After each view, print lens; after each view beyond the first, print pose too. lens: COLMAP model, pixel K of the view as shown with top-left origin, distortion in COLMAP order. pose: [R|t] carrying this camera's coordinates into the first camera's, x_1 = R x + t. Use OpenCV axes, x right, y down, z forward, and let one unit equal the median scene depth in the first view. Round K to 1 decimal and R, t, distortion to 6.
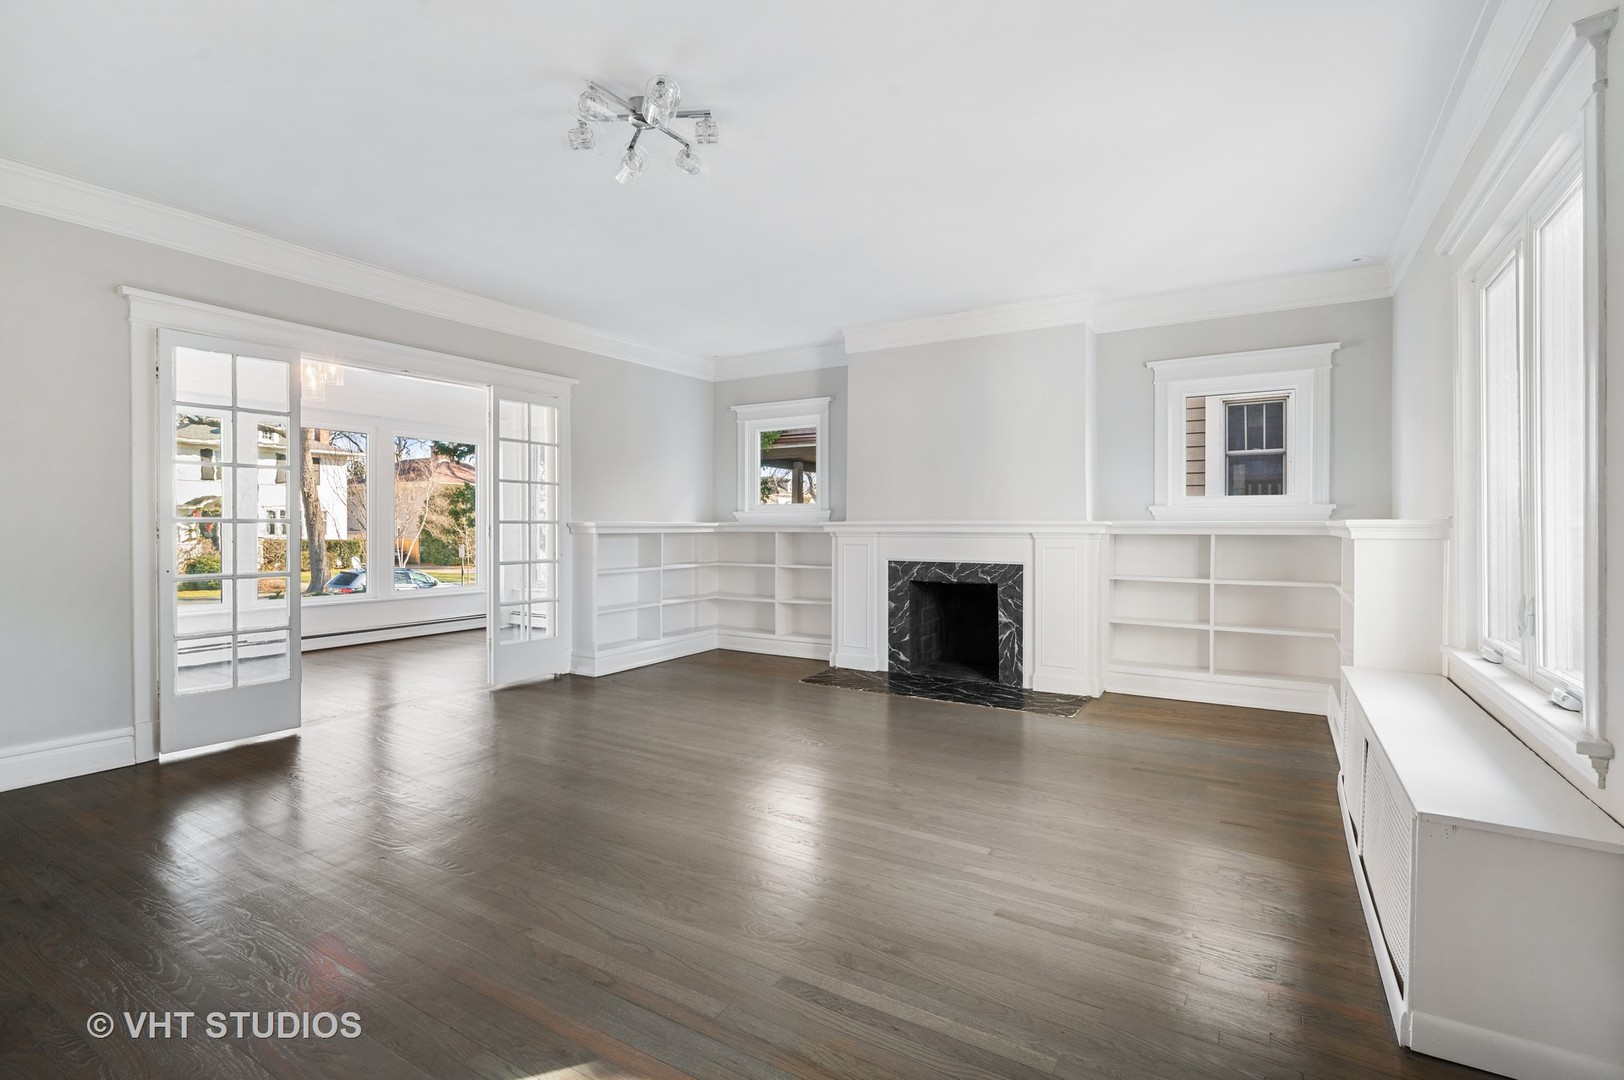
lens RADIAL K [[757.5, 0, 812.0], [0, 757.5, 540.0], [0, 0, 1]] dist [-0.000635, -0.000129]
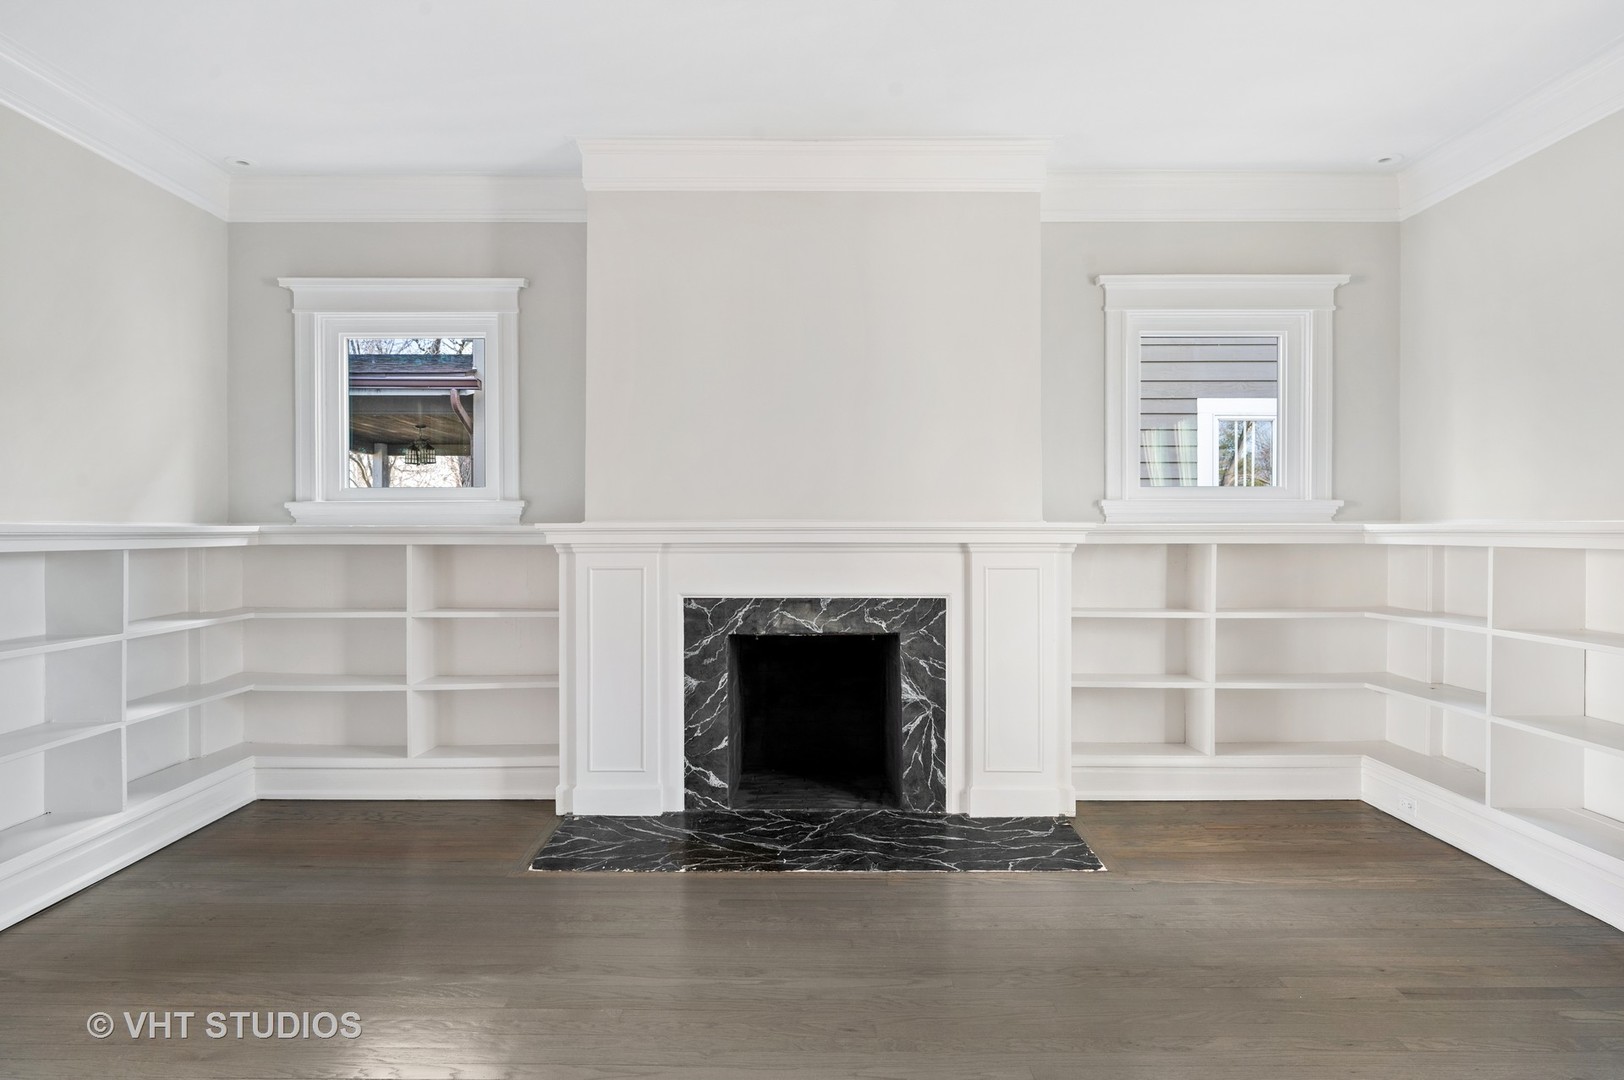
lens RADIAL K [[941.4, 0, 812.0], [0, 941.4, 540.0], [0, 0, 1]] dist [0.008405, 0.000687]
pose [[0.851123, -0.006729, 0.524923, -0.165349], [0.011466, 0.999918, -0.005773, -0.008016], [-0.524841, 0.010933, 0.851130, 0.407147]]
